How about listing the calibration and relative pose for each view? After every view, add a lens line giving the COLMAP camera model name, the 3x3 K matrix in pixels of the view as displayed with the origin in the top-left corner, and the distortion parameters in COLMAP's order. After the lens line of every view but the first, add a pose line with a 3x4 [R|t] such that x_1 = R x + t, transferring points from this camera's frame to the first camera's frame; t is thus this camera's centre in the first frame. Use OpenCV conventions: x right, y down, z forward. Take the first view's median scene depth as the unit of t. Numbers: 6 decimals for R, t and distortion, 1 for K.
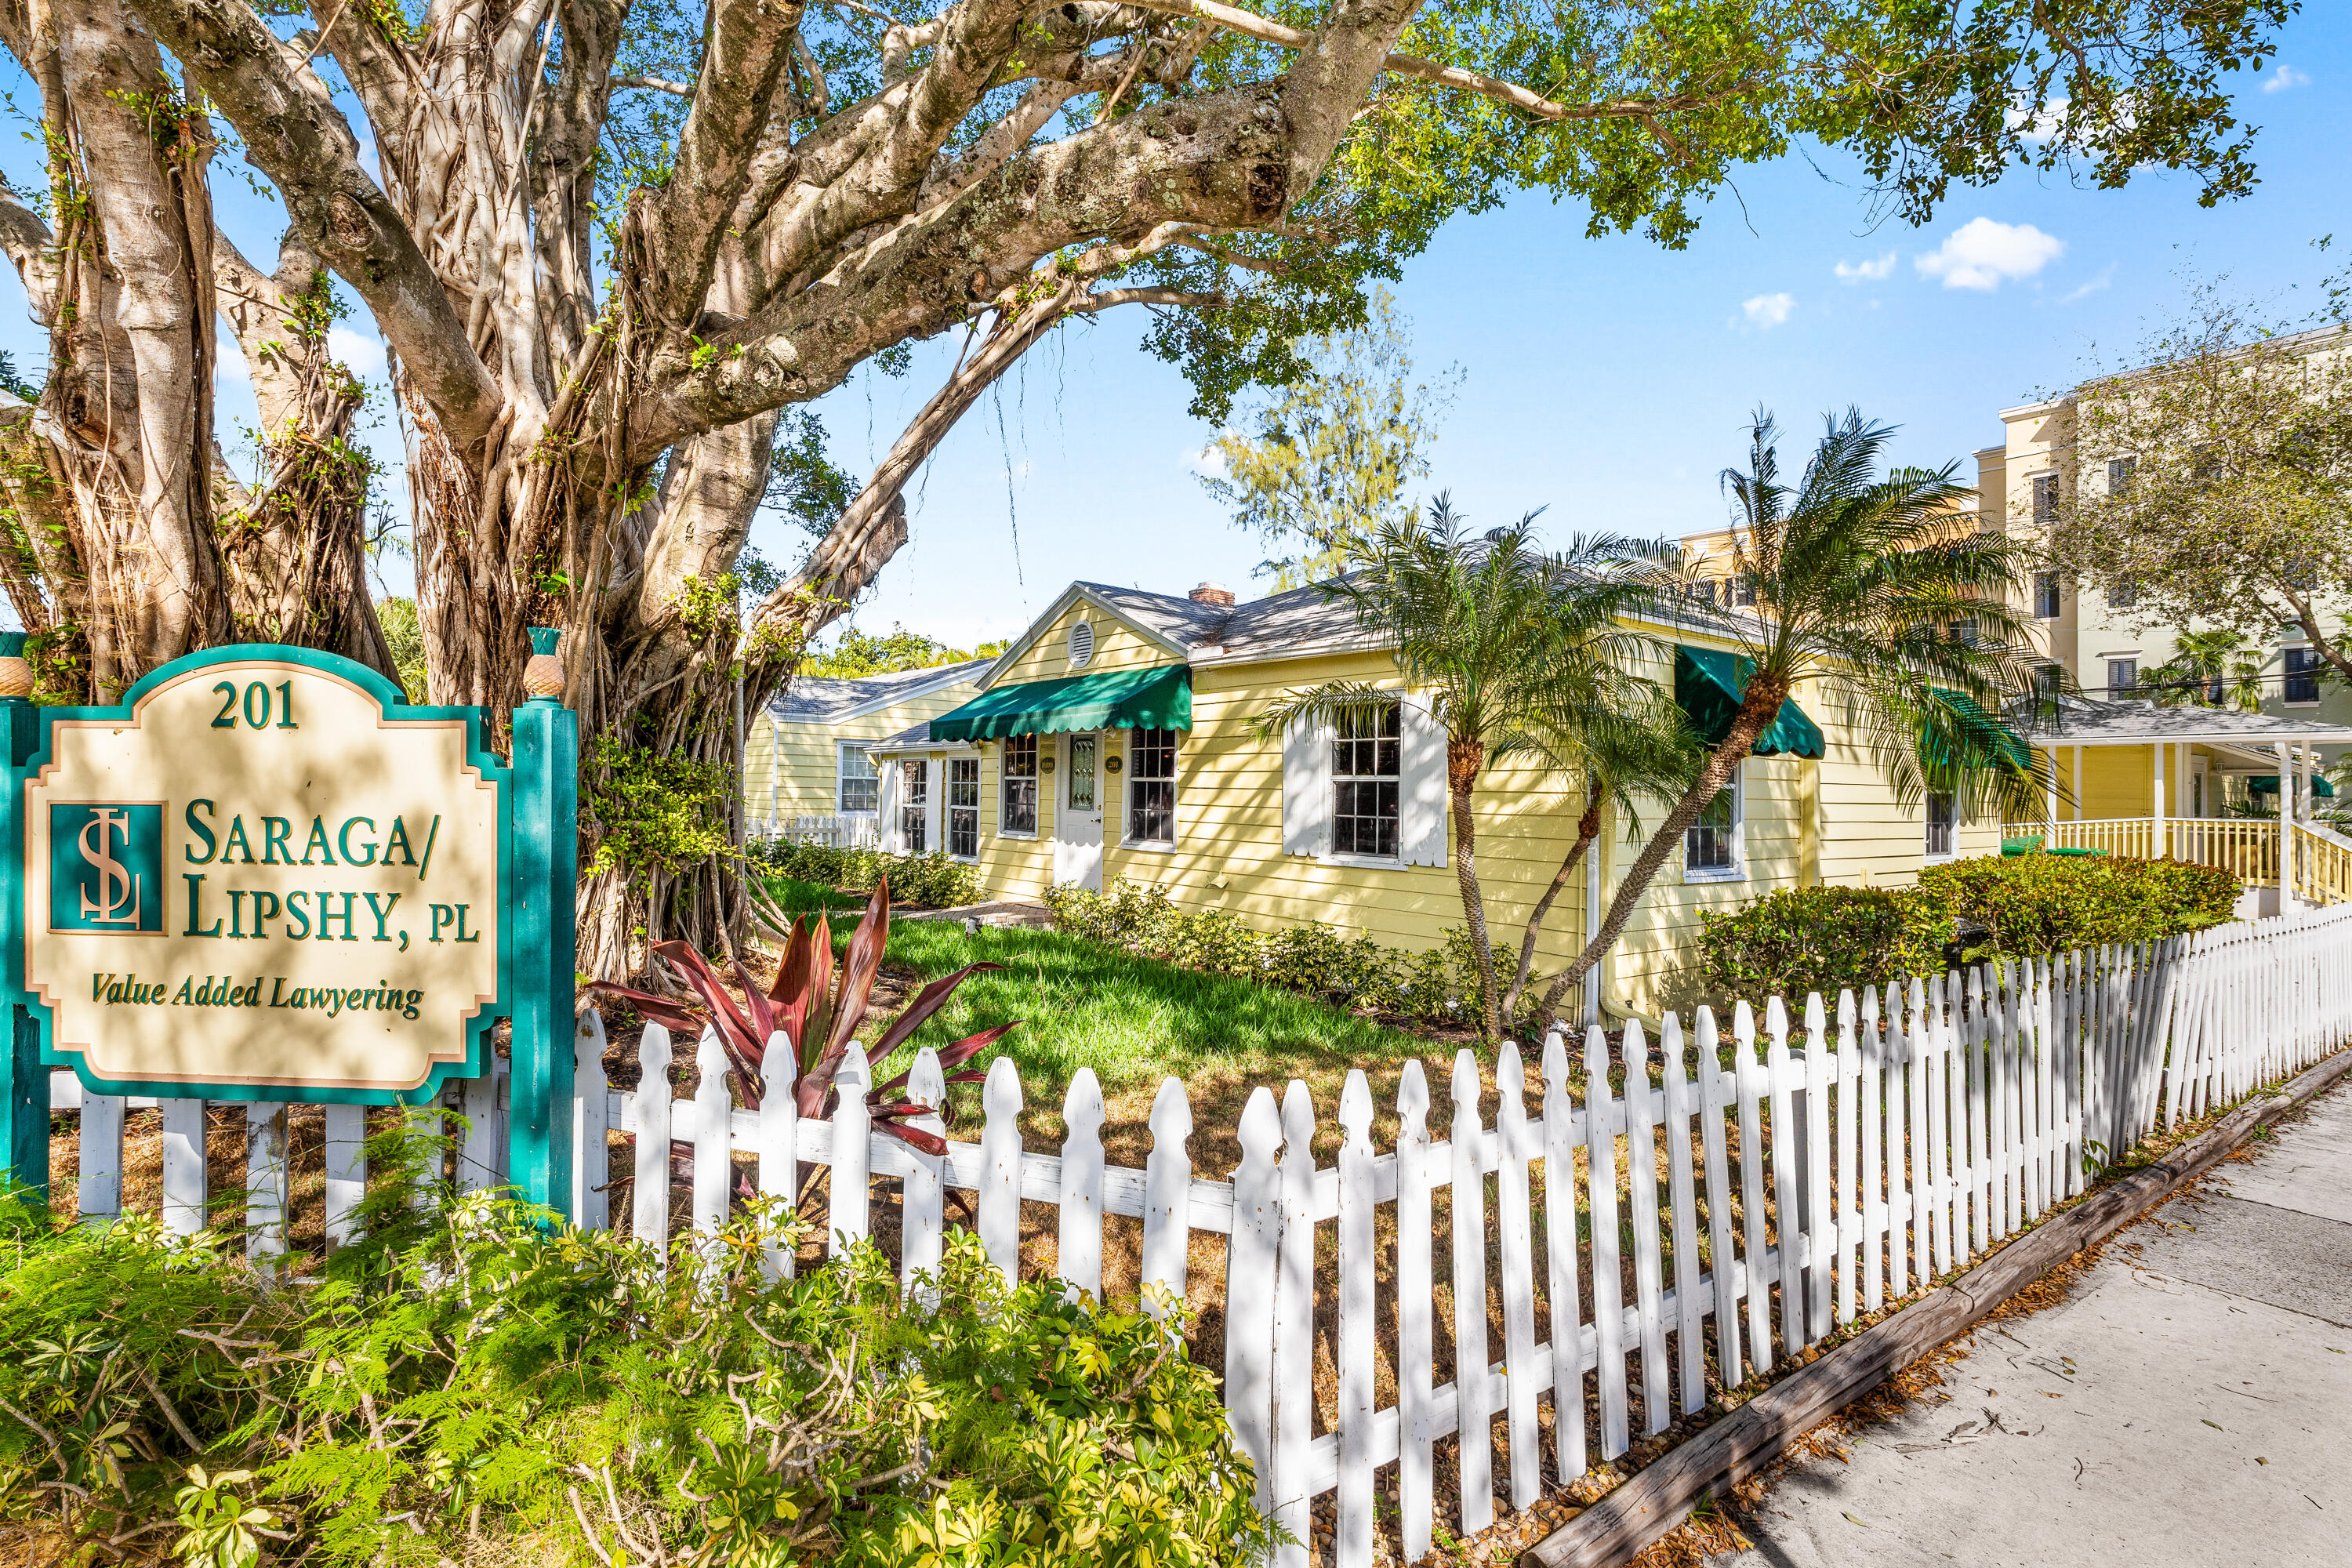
lens RADIAL K [[1015.2, 0, 1120.9], [0, 1015.2, 768.9], [0, 0, 1]] dist [-0.000002, -0.000112]
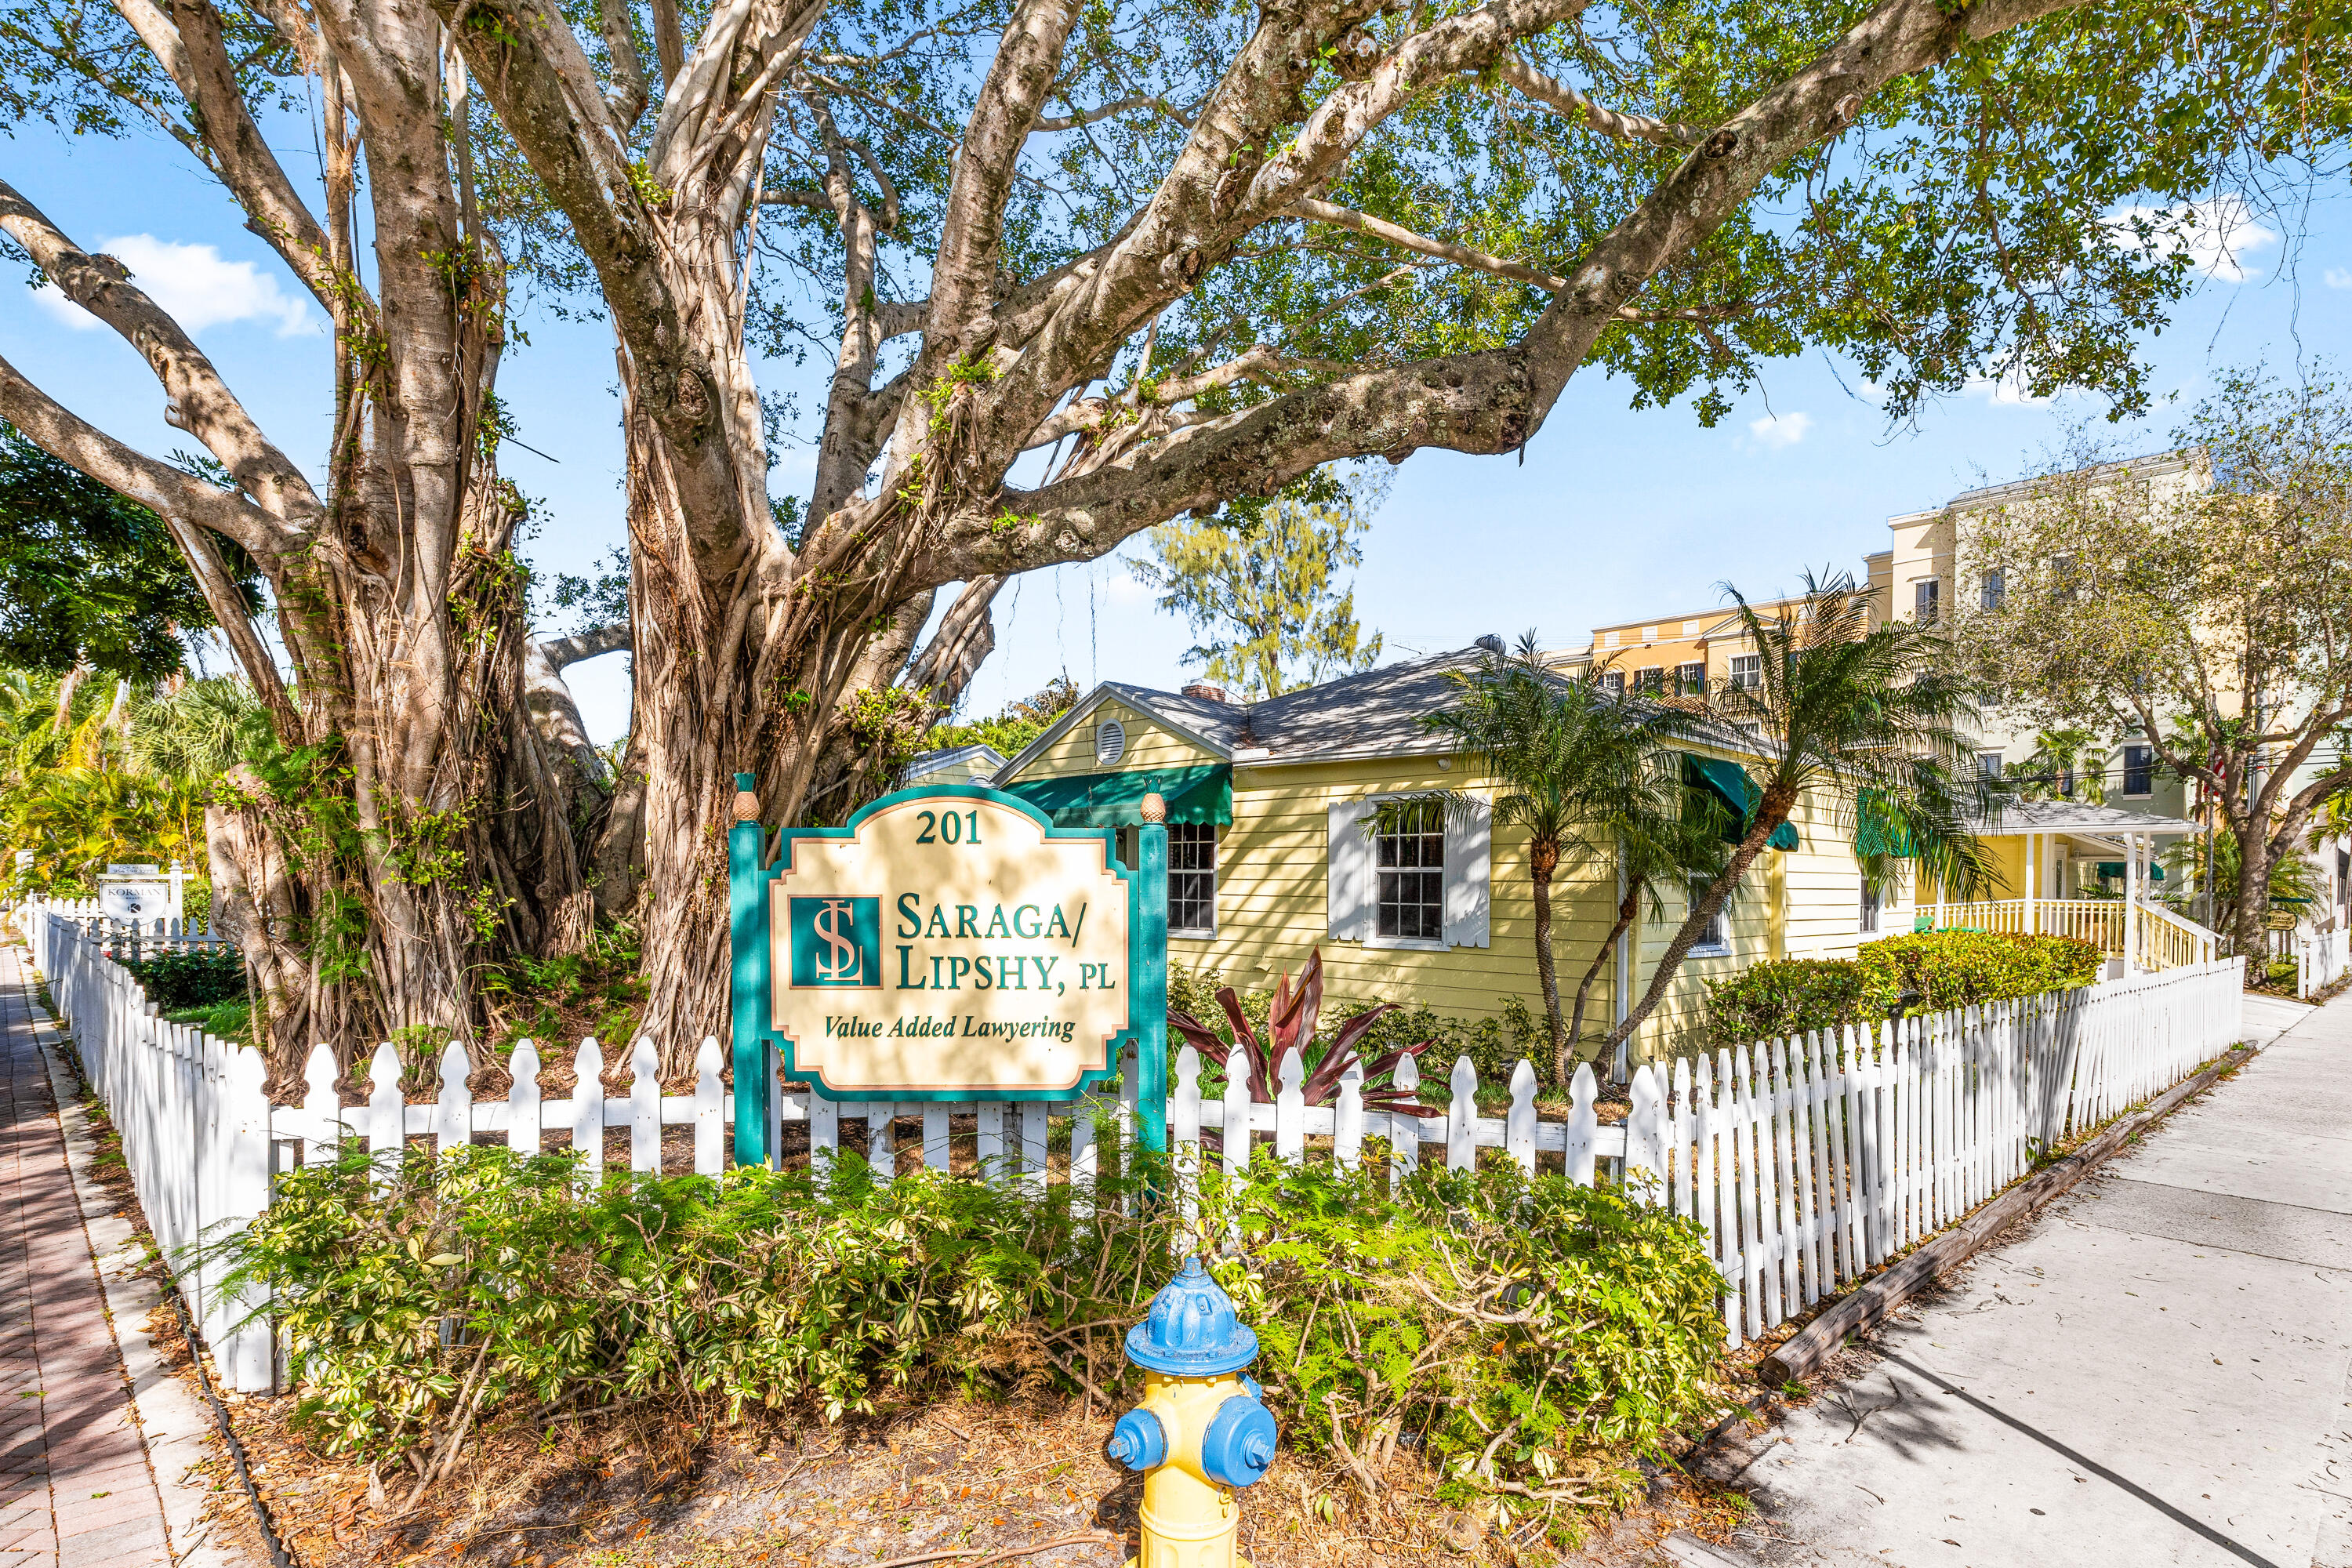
lens RADIAL K [[1060.2, 0, 1141.5], [0, 1060.2, 888.4], [0, 0, 1]] dist [0.000861, 0.000188]
pose [[0.993738, -0.007595, 0.111478, -0.280801], [0.004463, 0.999589, 0.028319, -0.006670], [-0.111647, -0.027644, 0.993363, -0.194964]]
